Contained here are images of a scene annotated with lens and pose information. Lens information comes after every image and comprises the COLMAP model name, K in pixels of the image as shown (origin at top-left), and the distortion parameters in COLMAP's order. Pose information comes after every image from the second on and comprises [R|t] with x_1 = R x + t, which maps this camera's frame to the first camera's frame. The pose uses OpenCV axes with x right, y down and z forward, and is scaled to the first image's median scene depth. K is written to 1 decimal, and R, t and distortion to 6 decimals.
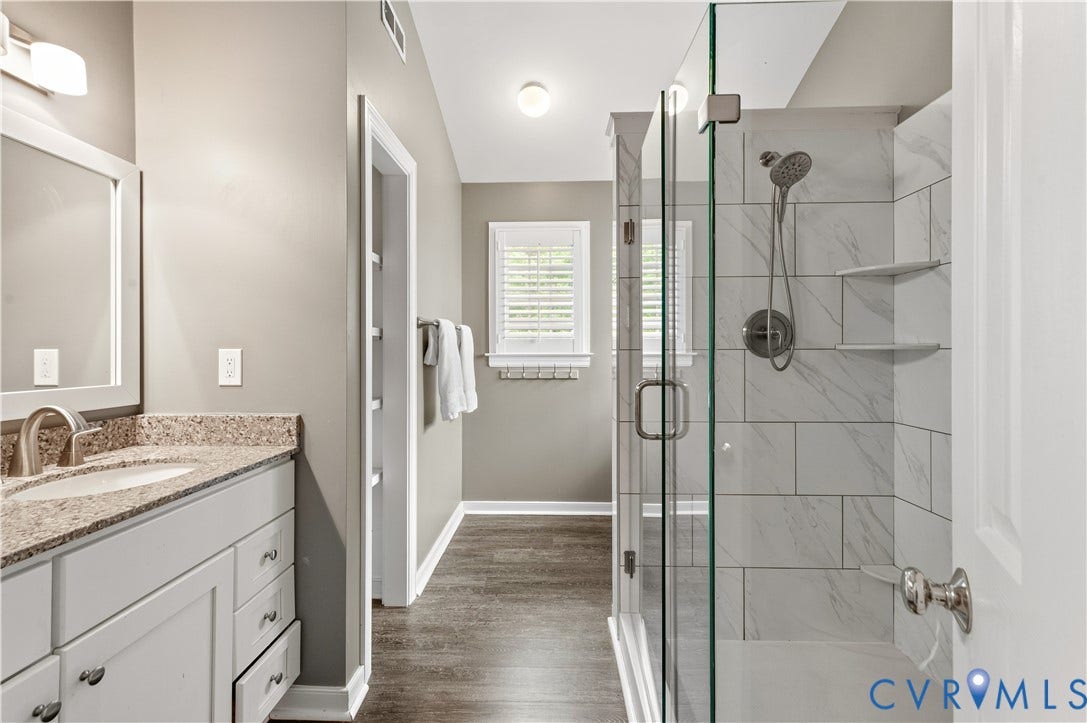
lens RADIAL K [[476.2, 0, 541.5], [0, 476.2, 353.0], [0, 0, 1]] dist [0.010953, 0.000356]
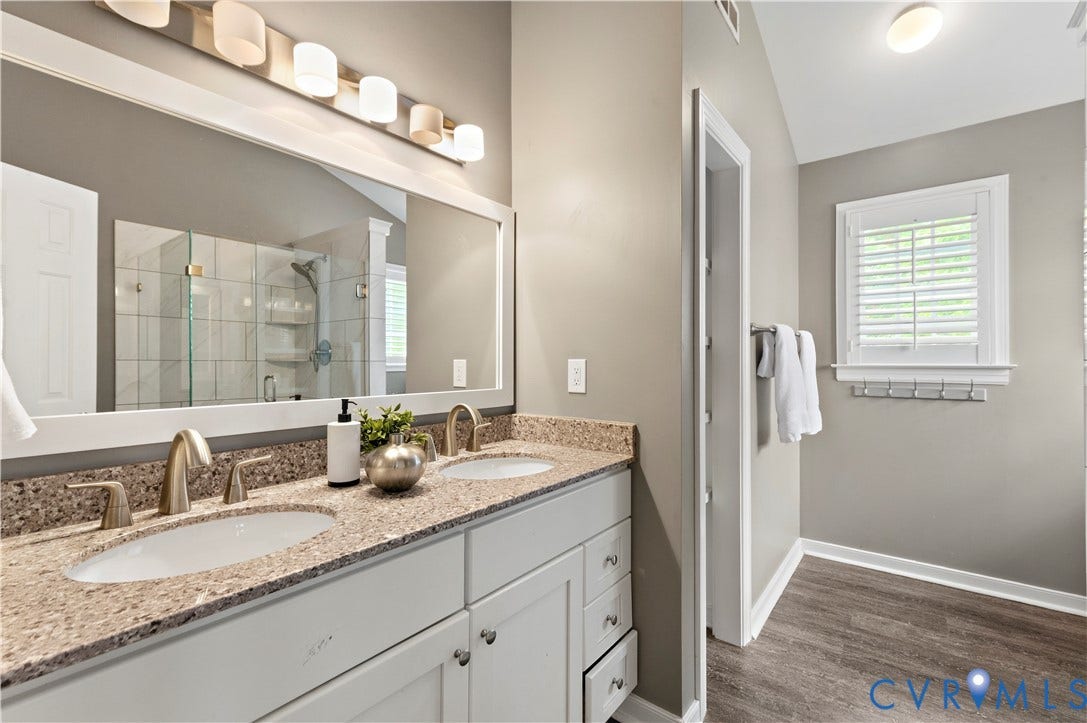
lens RADIAL K [[476.2, 0, 542.1], [0, 476.2, 361.9], [0, 0, 1]] dist [0.010953, 0.000356]
pose [[0.811055, 0.002285, -0.584965, -0.074857], [-0.003562, 0.999993, -0.001032, -0.001012], [0.584959, 0.002921, 0.811058, 0.067371]]
